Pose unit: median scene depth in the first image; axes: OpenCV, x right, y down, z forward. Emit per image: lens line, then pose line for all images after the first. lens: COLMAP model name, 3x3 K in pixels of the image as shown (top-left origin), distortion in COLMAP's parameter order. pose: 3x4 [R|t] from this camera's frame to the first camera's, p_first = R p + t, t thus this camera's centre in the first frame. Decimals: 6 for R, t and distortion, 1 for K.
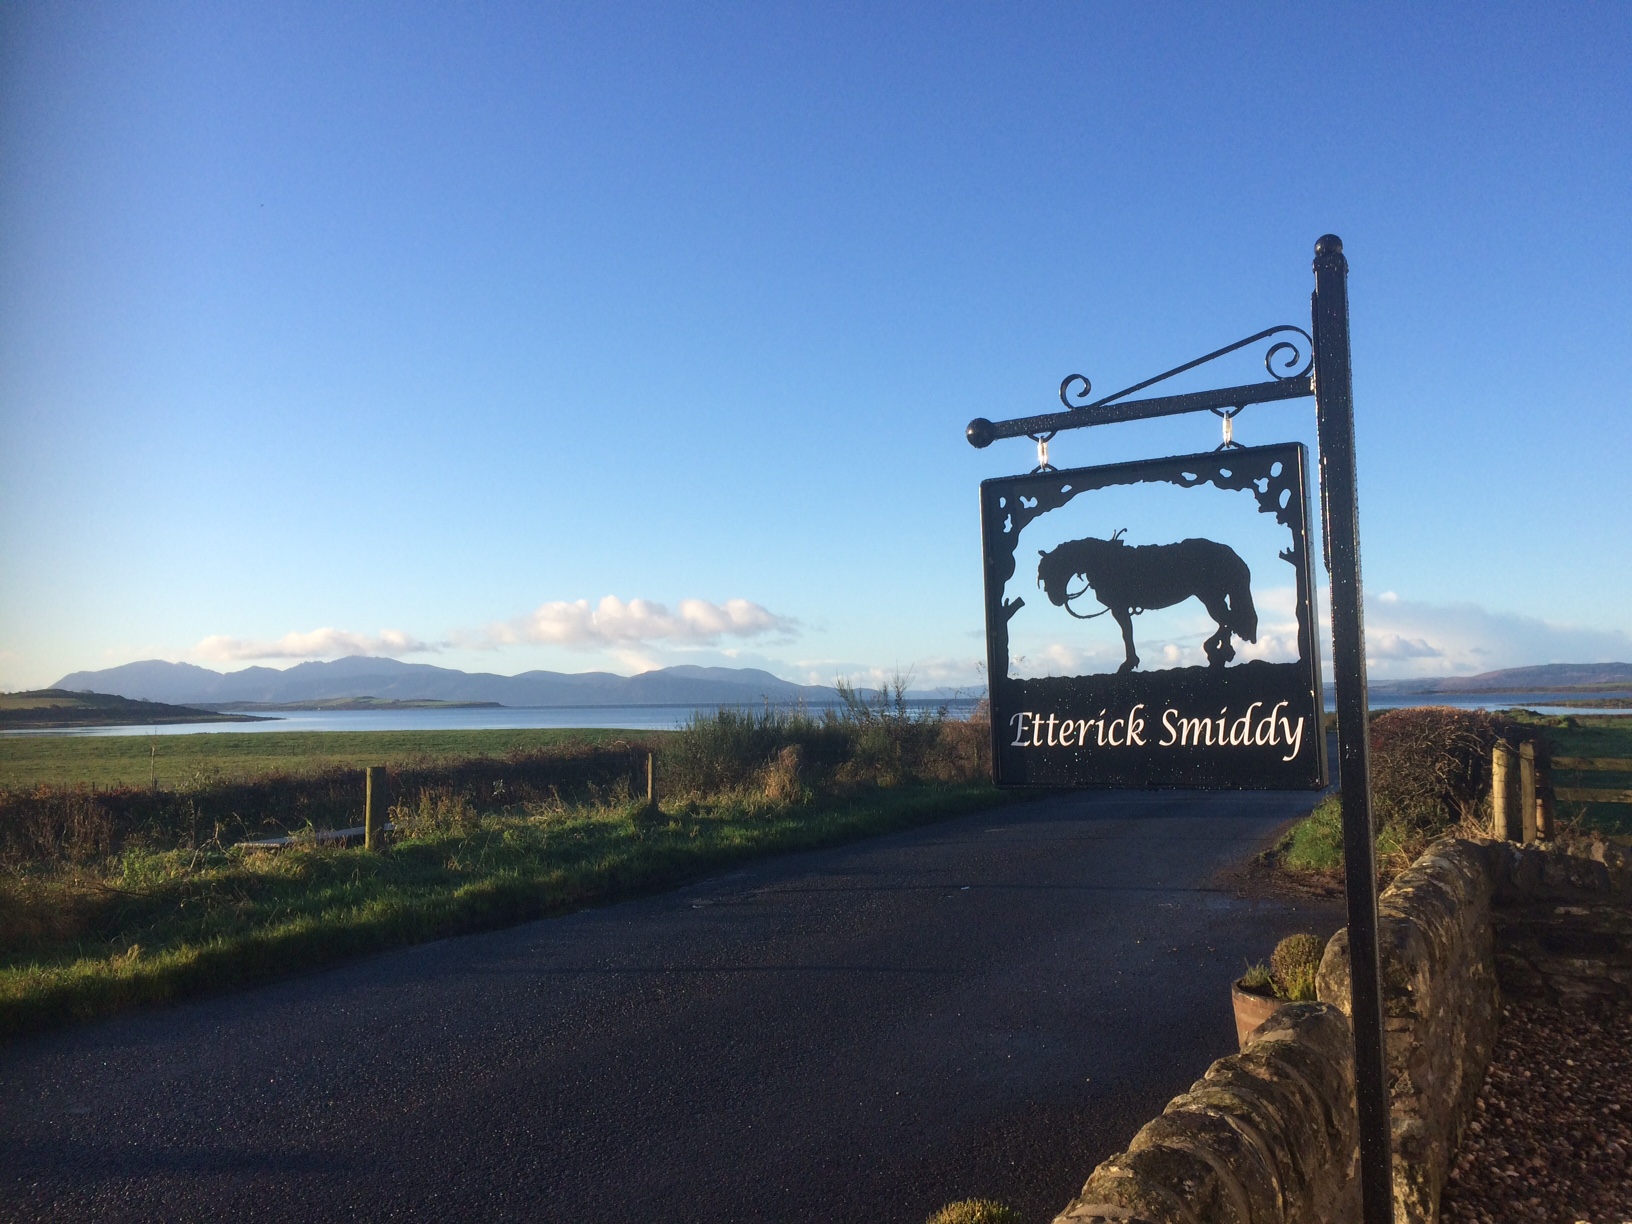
lens RADIAL K [[1388.9, 0, 814.7], [0, 1388.9, 600.9], [0, 0, 1]] dist [0.085559, -0.118420]
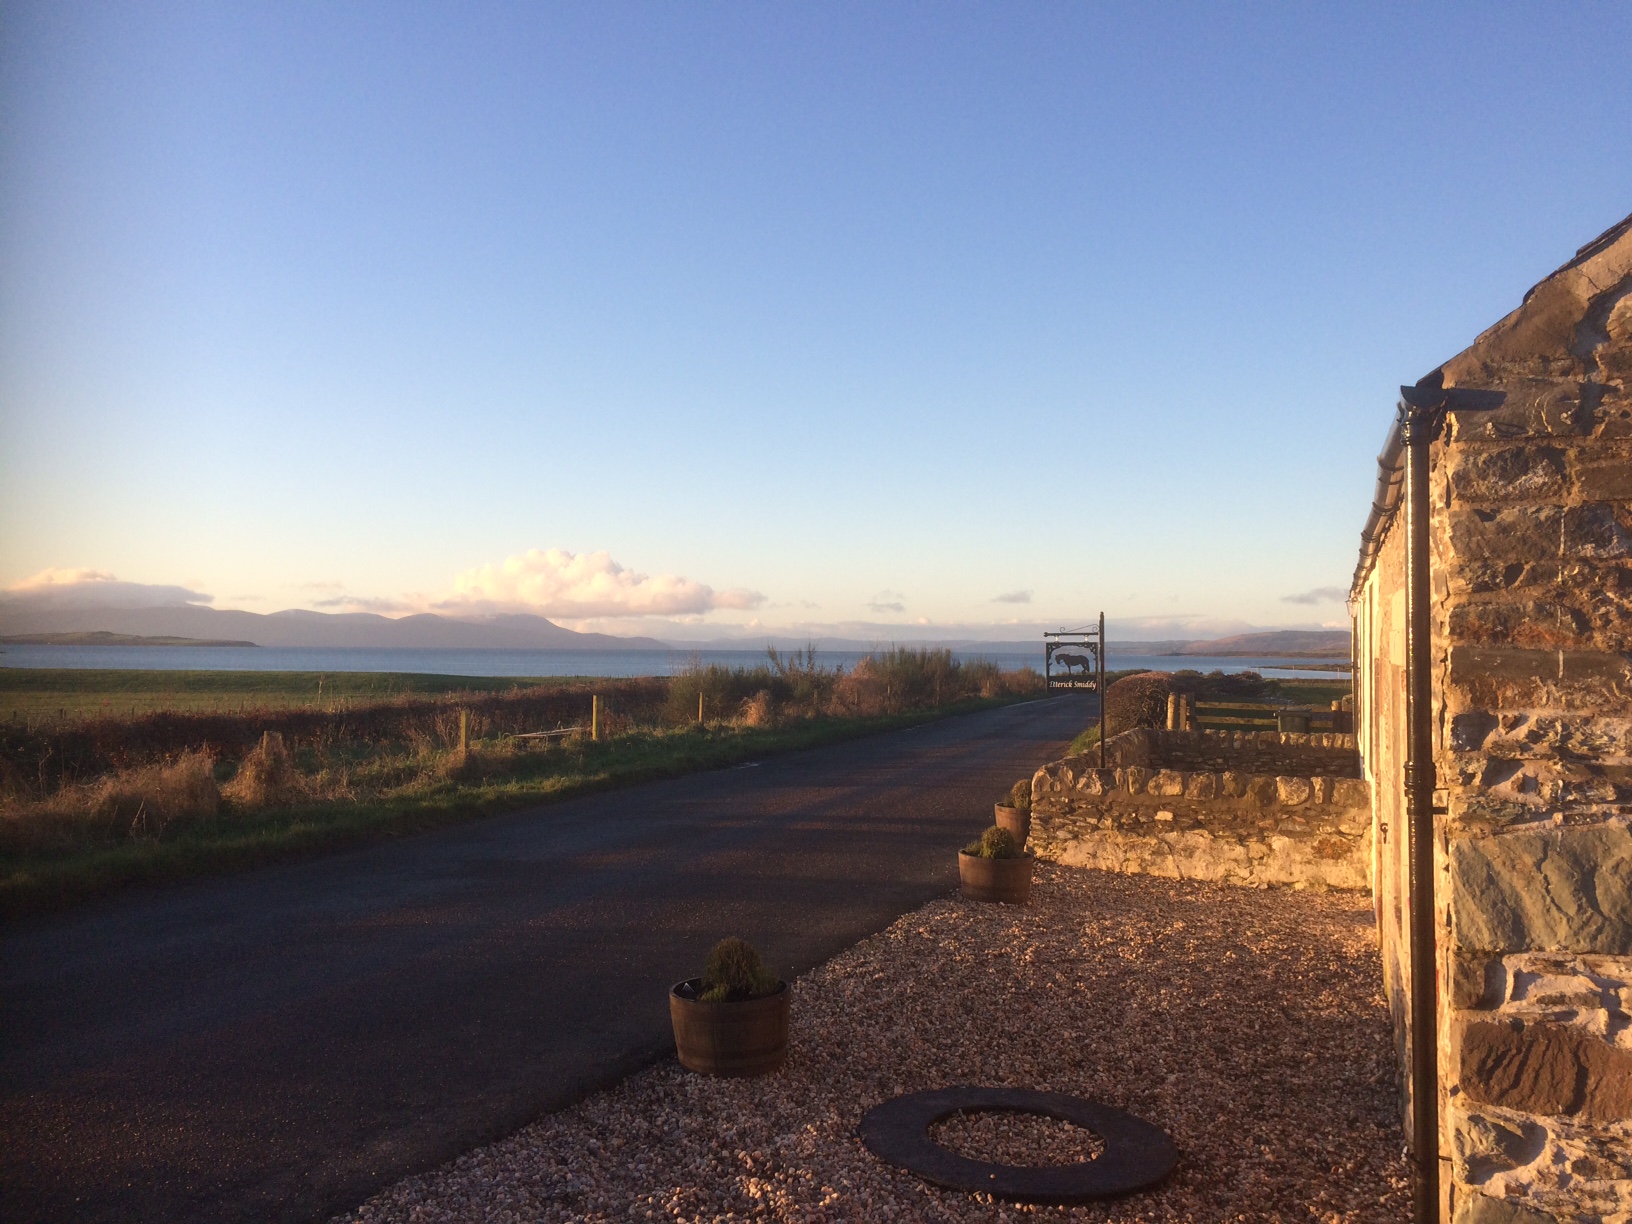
lens RADIAL K [[1388.9, 0, 814.7], [0, 1388.9, 600.9], [0, 0, 1]] dist [0.085559, -0.118420]
pose [[0.987088, 0.033279, 0.156686, -1.820469], [-0.039013, 0.998672, 0.033659, -0.431589], [-0.155357, -0.039337, 0.987075, -4.793829]]
